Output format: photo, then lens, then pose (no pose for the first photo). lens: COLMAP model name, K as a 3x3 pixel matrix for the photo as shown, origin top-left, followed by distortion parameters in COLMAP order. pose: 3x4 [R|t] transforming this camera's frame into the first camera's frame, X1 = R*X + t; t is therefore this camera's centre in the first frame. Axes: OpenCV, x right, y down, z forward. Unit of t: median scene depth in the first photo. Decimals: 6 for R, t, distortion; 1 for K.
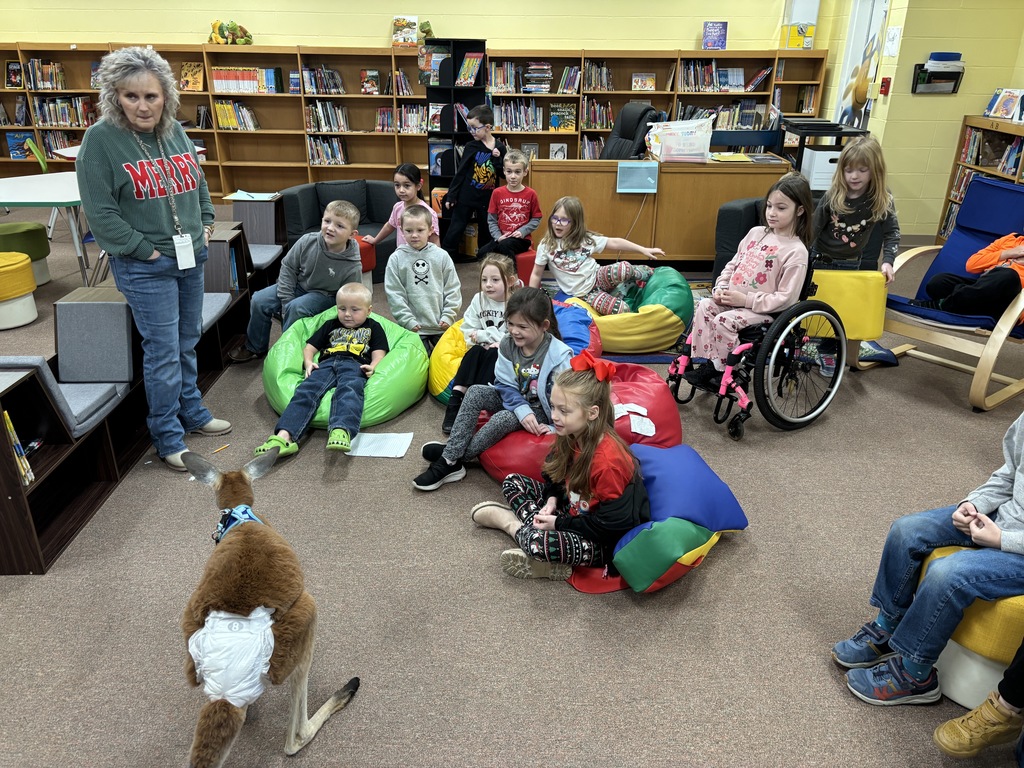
lens RADIAL K [[781.8, 0, 512.8], [0, 781.8, 385.4], [0, 0, 1]] dist [0.009259, -0.006193]
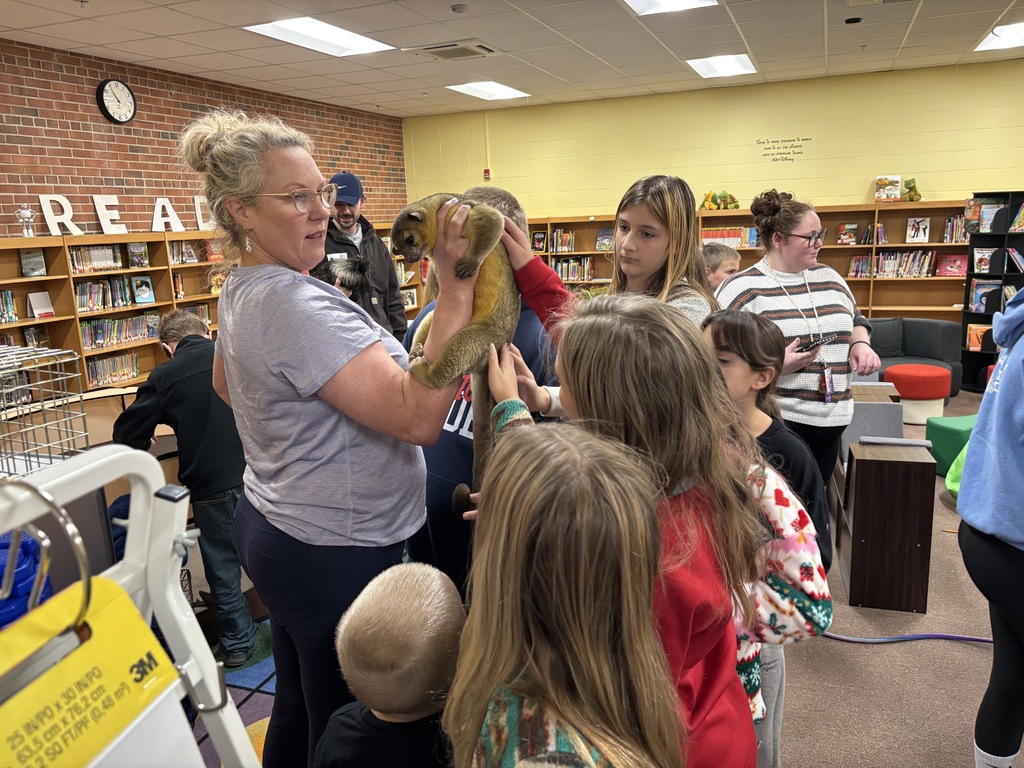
lens RADIAL K [[781.8, 0, 513.9], [0, 781.8, 382.7], [0, 0, 1]] dist [0.009259, -0.006193]
pose [[0.937908, 0.020177, -0.346296, -0.238763], [-0.084721, 0.981398, -0.172277, 0.046560], [0.336379, 0.190919, 0.922171, -0.132725]]
